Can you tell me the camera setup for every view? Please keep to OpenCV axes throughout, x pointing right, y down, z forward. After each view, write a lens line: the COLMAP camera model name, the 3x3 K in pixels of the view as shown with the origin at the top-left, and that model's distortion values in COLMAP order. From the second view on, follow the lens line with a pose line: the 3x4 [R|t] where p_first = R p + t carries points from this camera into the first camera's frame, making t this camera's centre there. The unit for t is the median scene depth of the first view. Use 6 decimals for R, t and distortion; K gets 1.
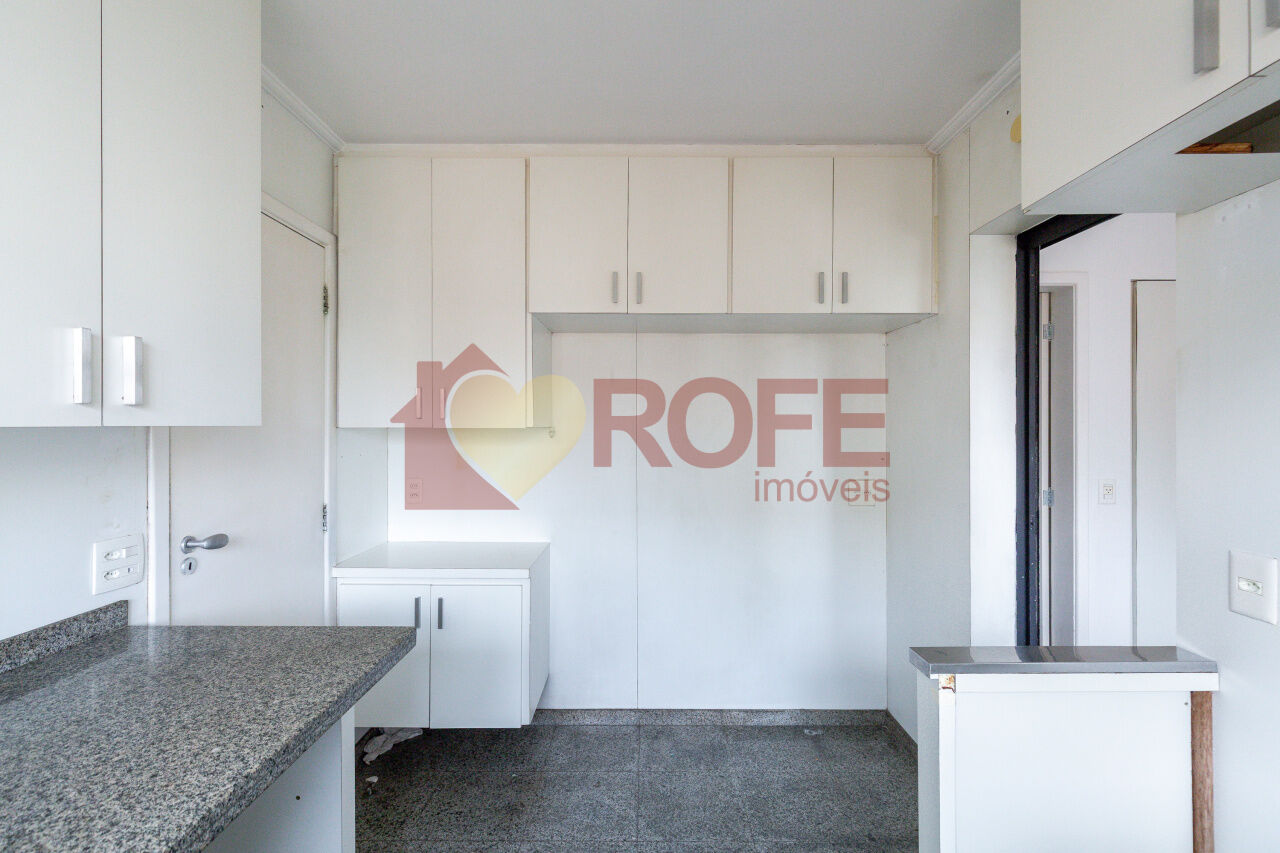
lens RADIAL K [[575.1, 0, 641.3], [0, 575.1, 426.6], [0, 0, 1]] dist [0.004574, -0.001793]
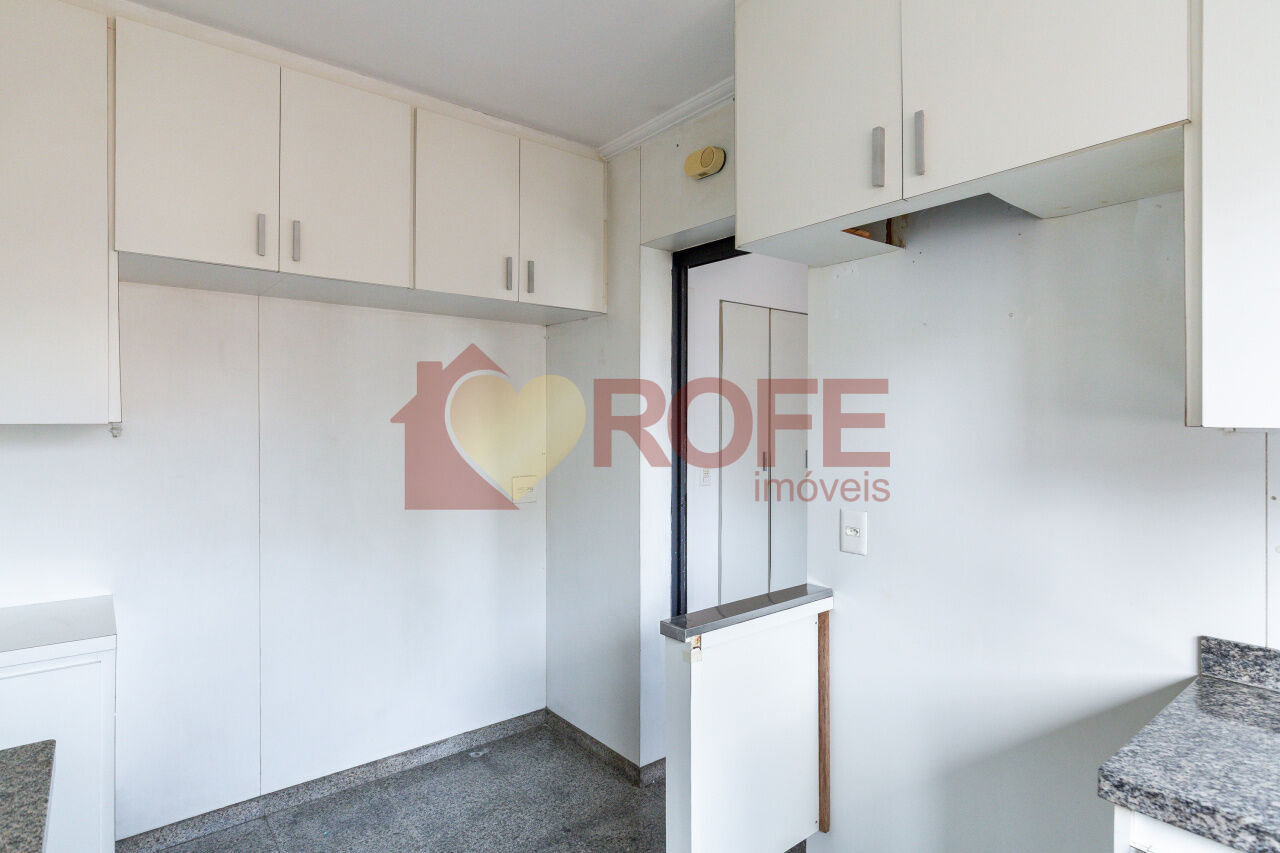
lens RADIAL K [[671.0, 0, 640.6], [0, 671.0, 423.1], [0, 0, 1]] dist [0.001020, -0.000967]
pose [[0.775883, -0.002640, 0.630871, -0.212615], [-0.001830, 0.999978, 0.006436, -0.004252], [-0.630874, -0.006148, 0.775861, 0.011117]]
